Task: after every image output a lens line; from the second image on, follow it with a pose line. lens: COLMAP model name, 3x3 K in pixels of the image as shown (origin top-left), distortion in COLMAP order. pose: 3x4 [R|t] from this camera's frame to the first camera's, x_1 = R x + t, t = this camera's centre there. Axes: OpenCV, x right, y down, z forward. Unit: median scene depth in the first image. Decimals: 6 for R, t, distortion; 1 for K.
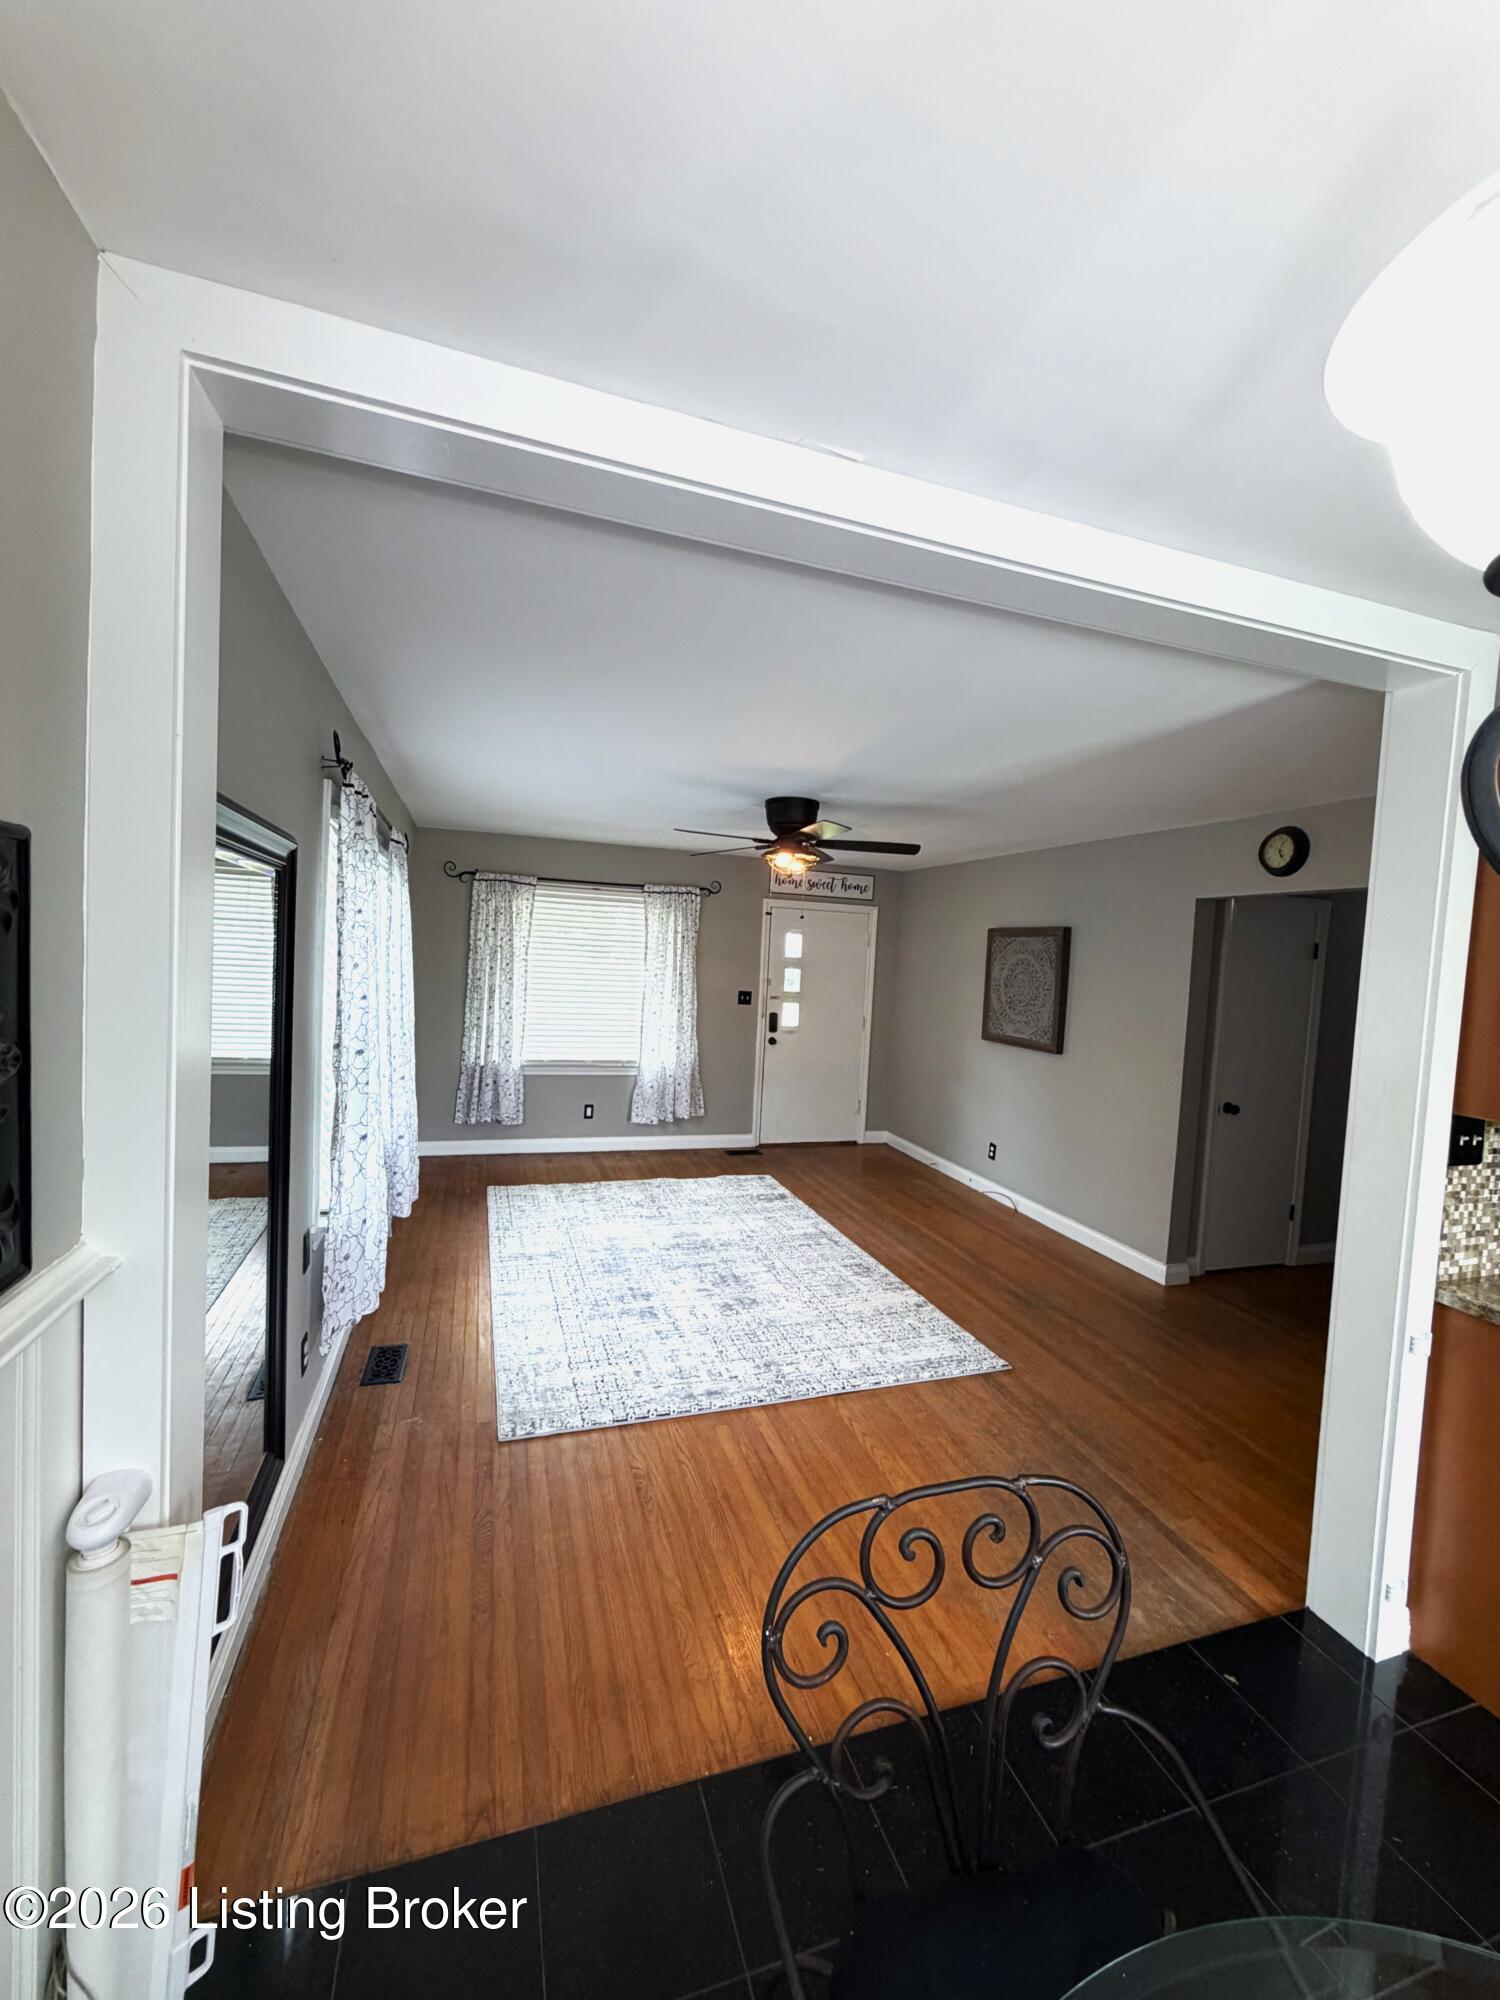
lens RADIAL K [[793.6, 0, 749.4], [0, 793.6, 994.3], [0, 0, 1]] dist [0.000188, 0.000212]
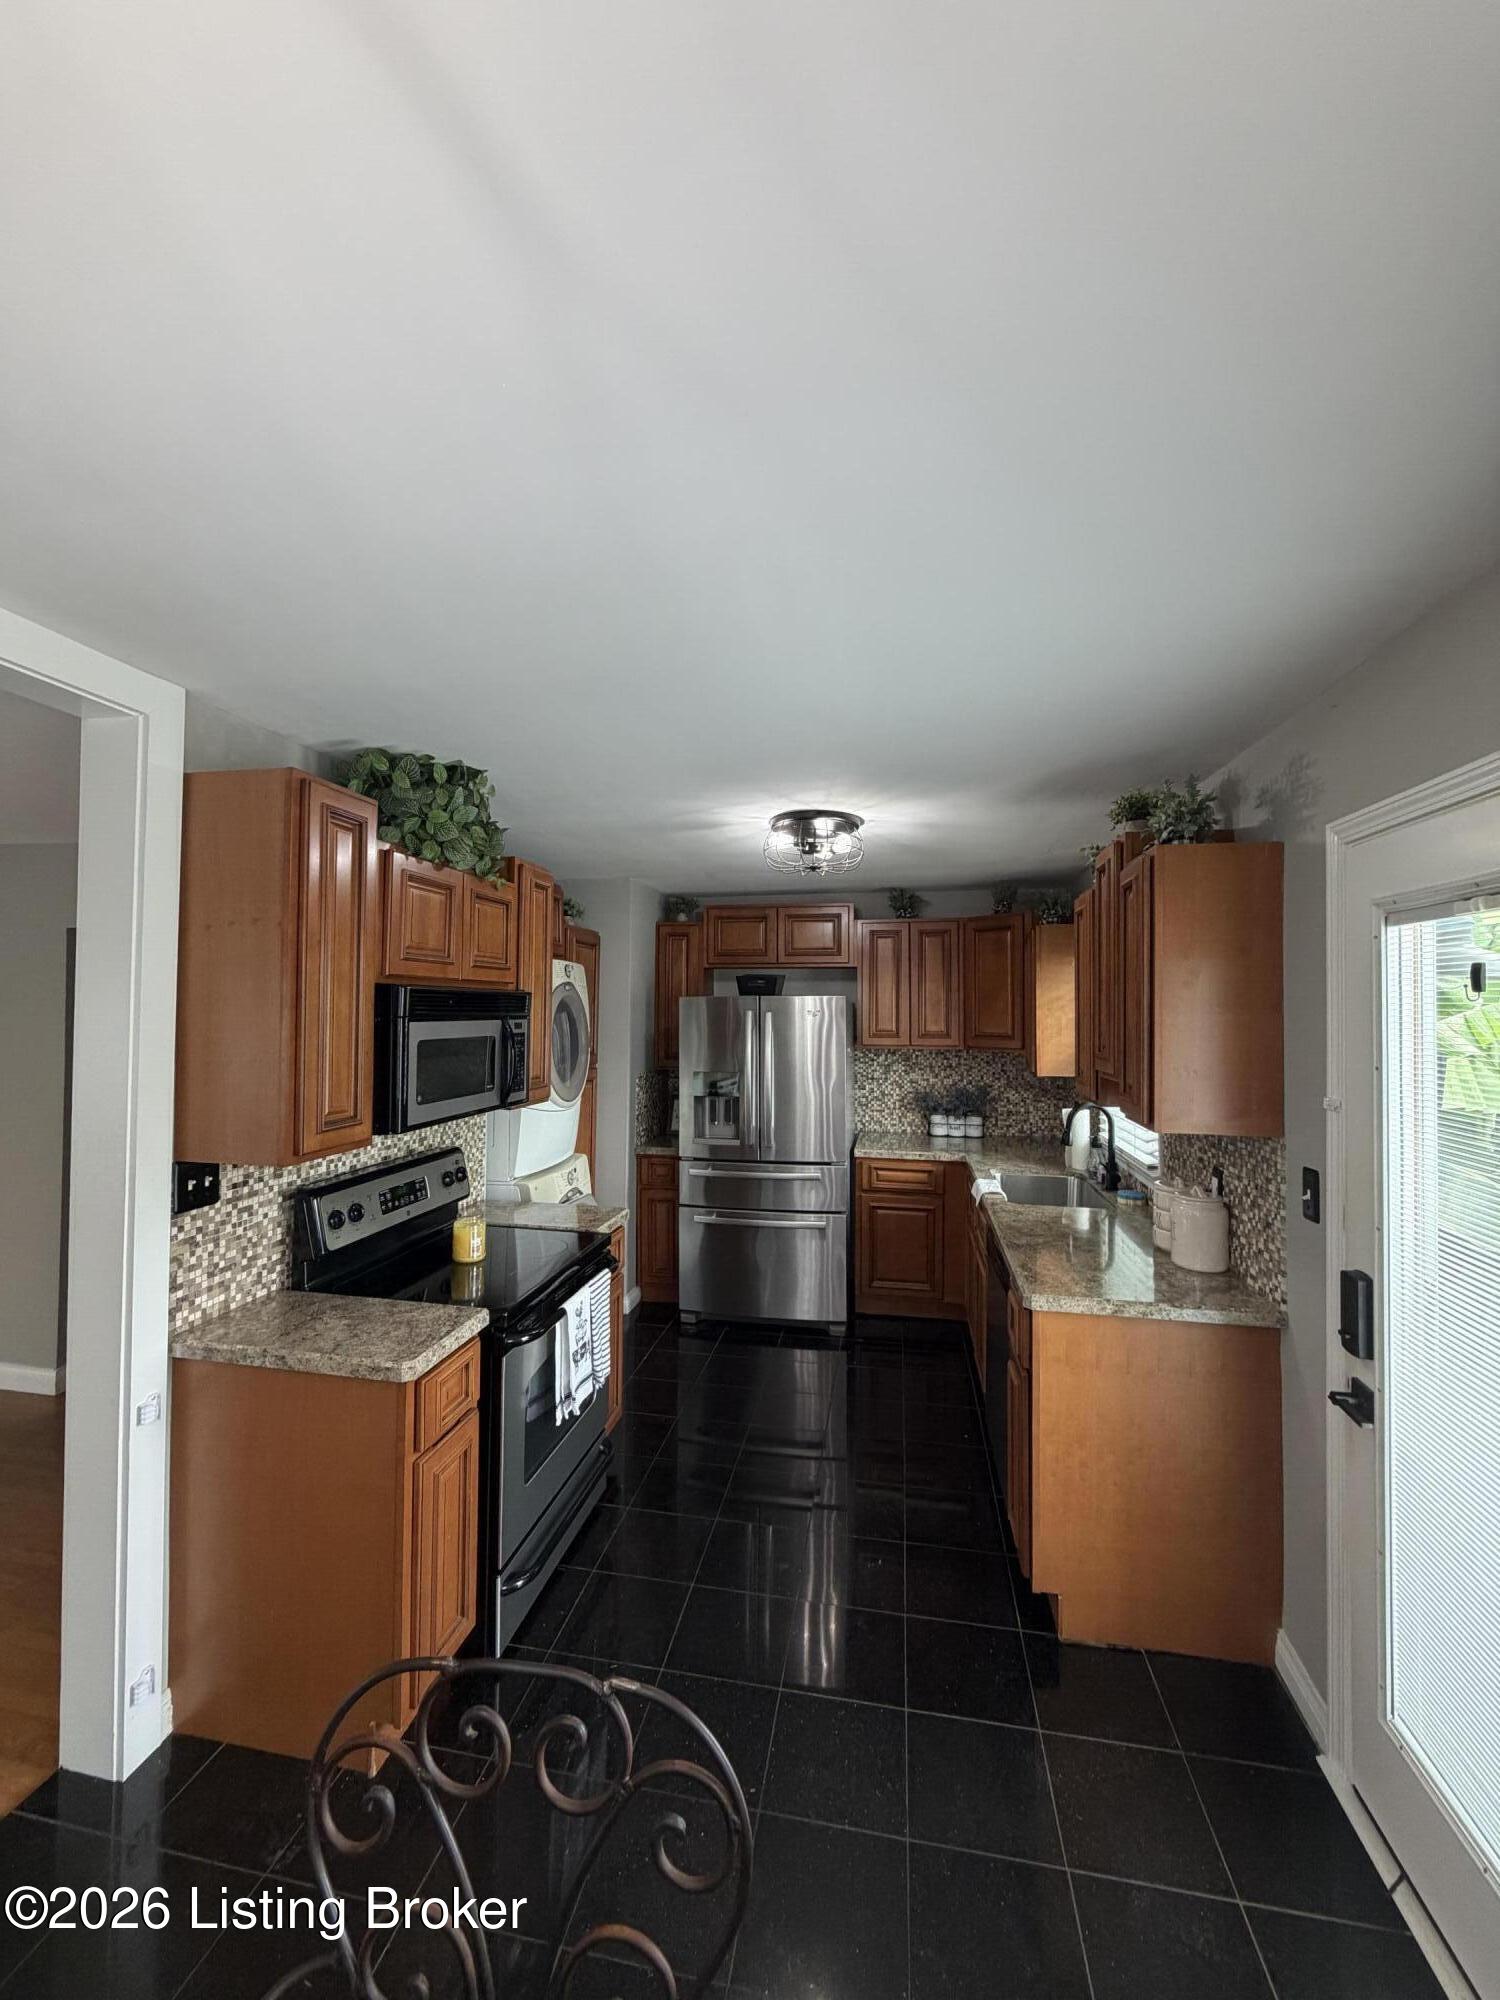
lens RADIAL K [[793.6, 0, 749.4], [0, 793.6, 994.3], [0, 0, 1]] dist [0.000188, 0.000212]
pose [[0.487947, -0.030990, 0.872323, 0.198136], [0.061183, 0.998126, 0.001236, -0.007283], [-0.870727, 0.052768, 0.488928, -0.060039]]
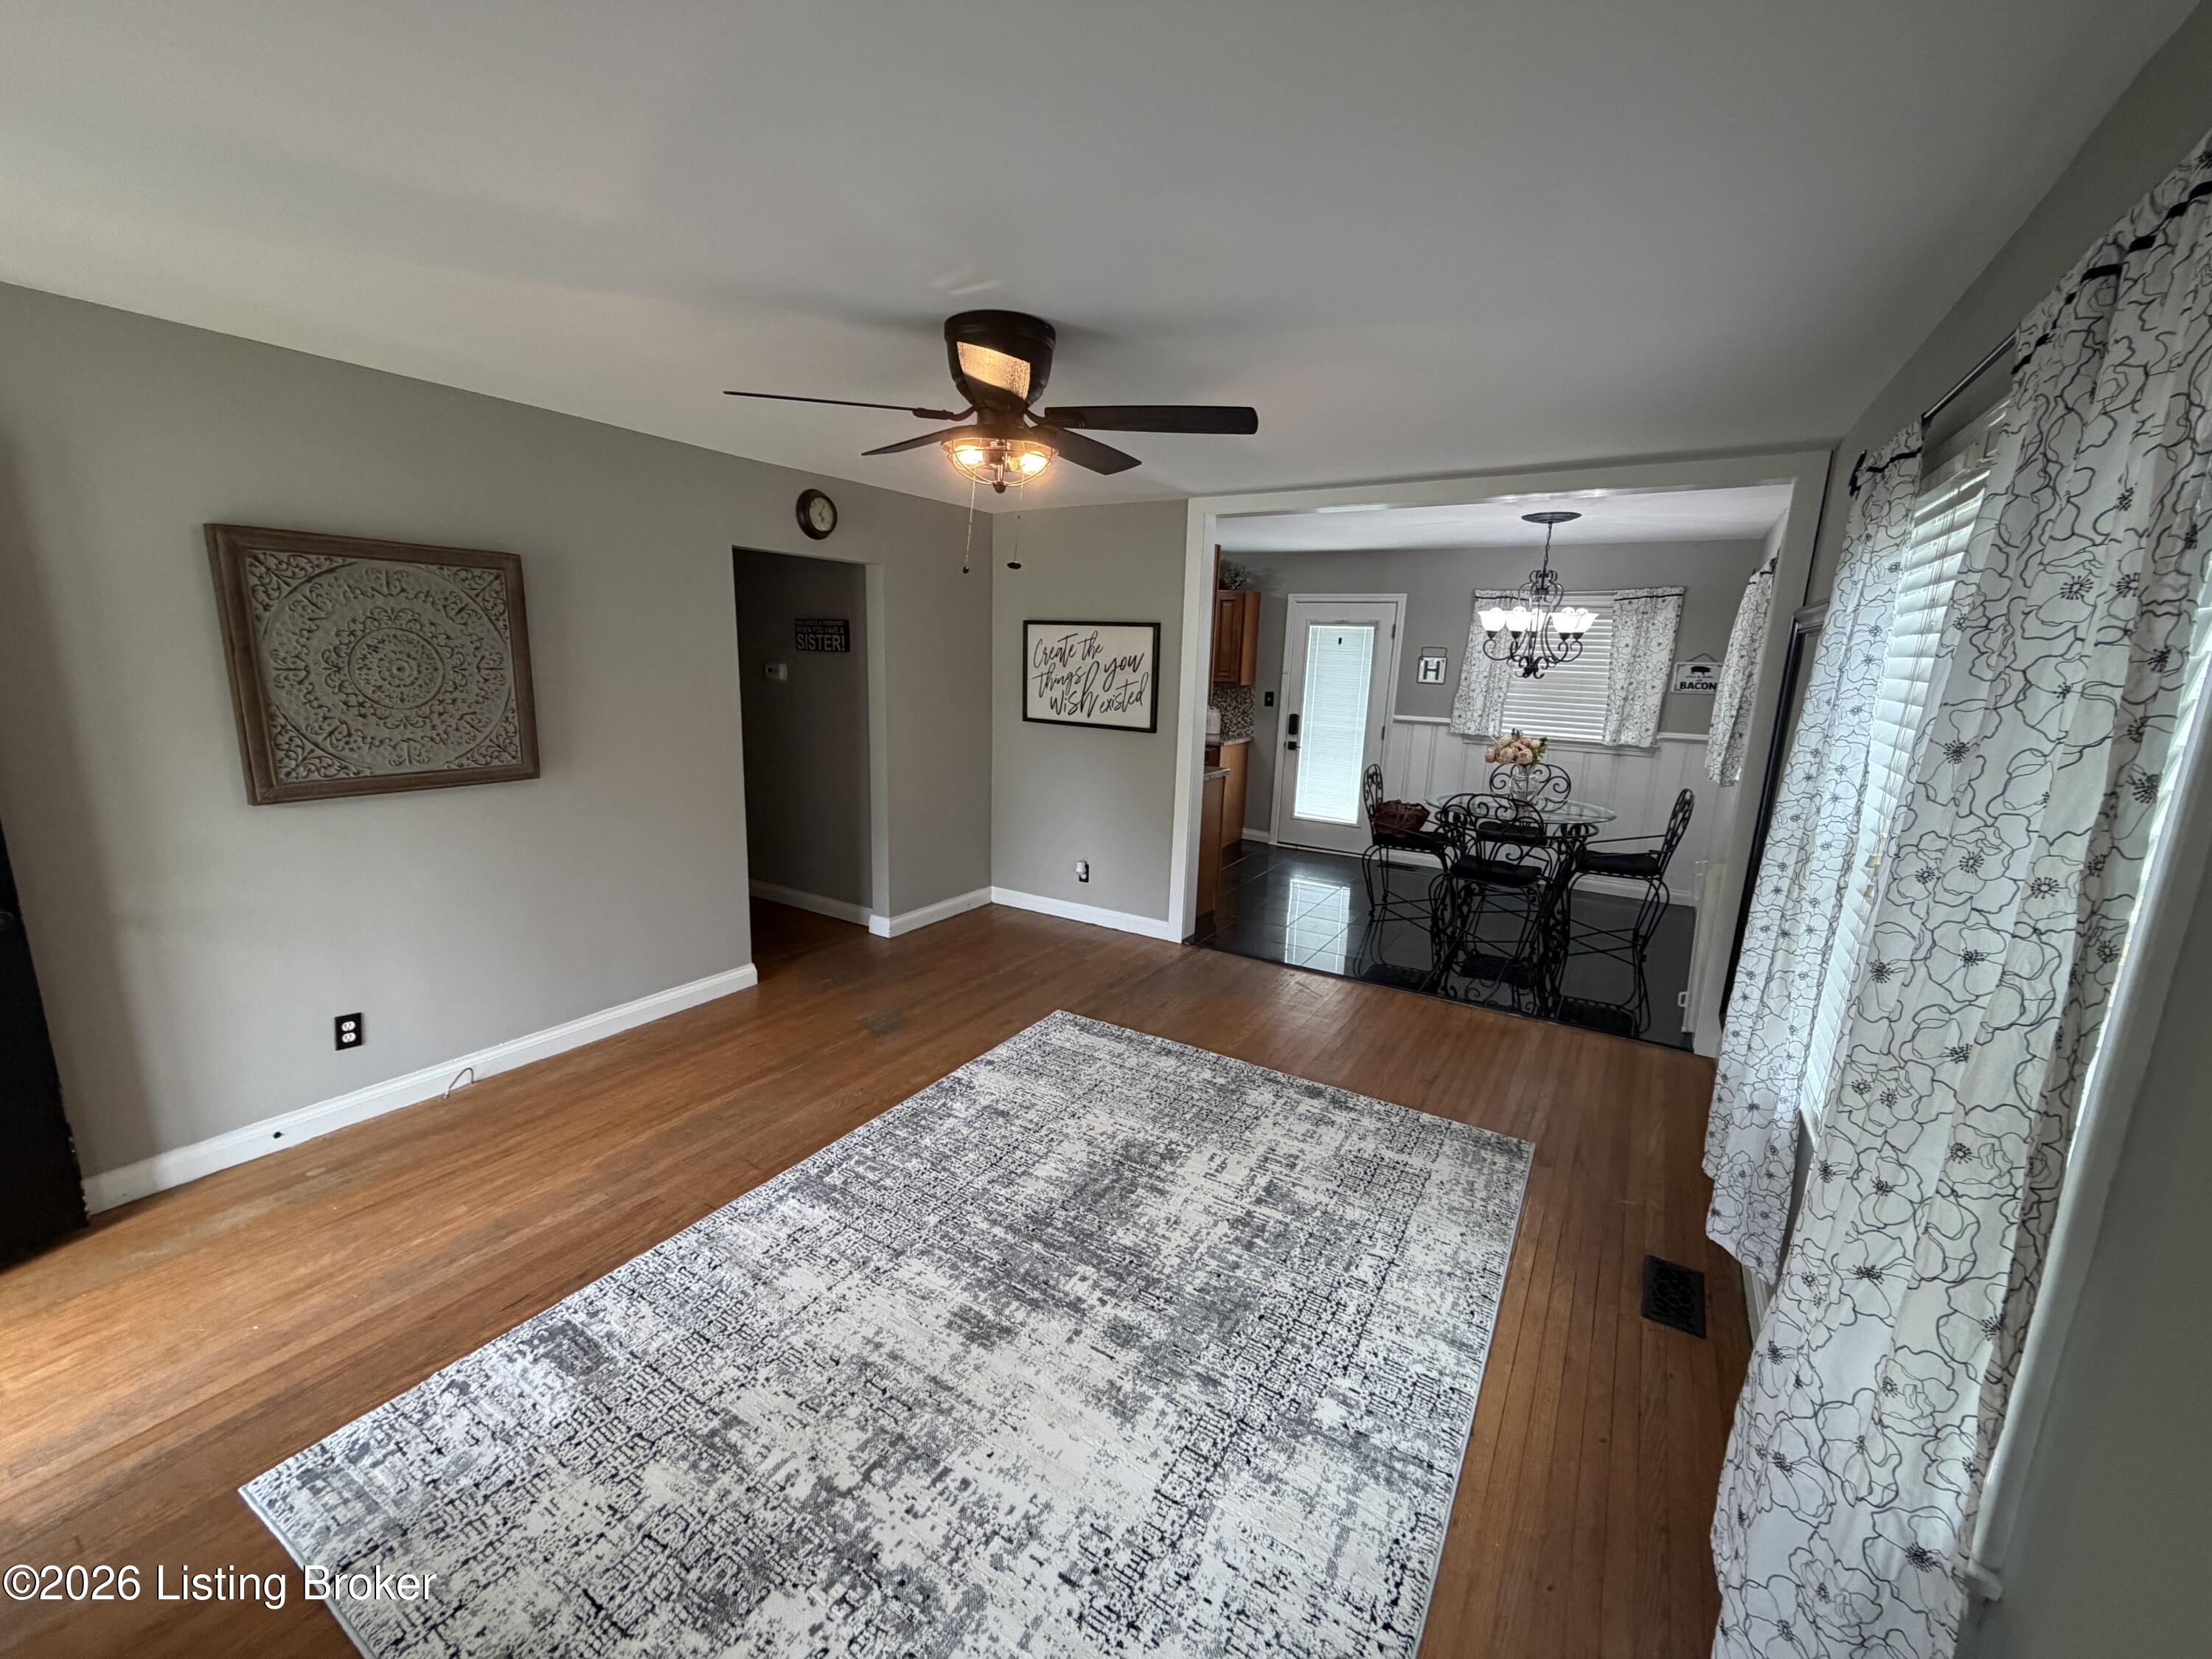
lens RADIAL K [[877.7, 0, 1101.9], [0, 877.7, 830.3], [0, 0, 1]] dist [0.000188, 0.000212]
pose [[-0.634152, -0.225640, 0.739552, -0.519243], [-0.026334, 0.962220, 0.270996, -0.105571], [-0.772760, 0.152377, -0.616136, 1.516819]]
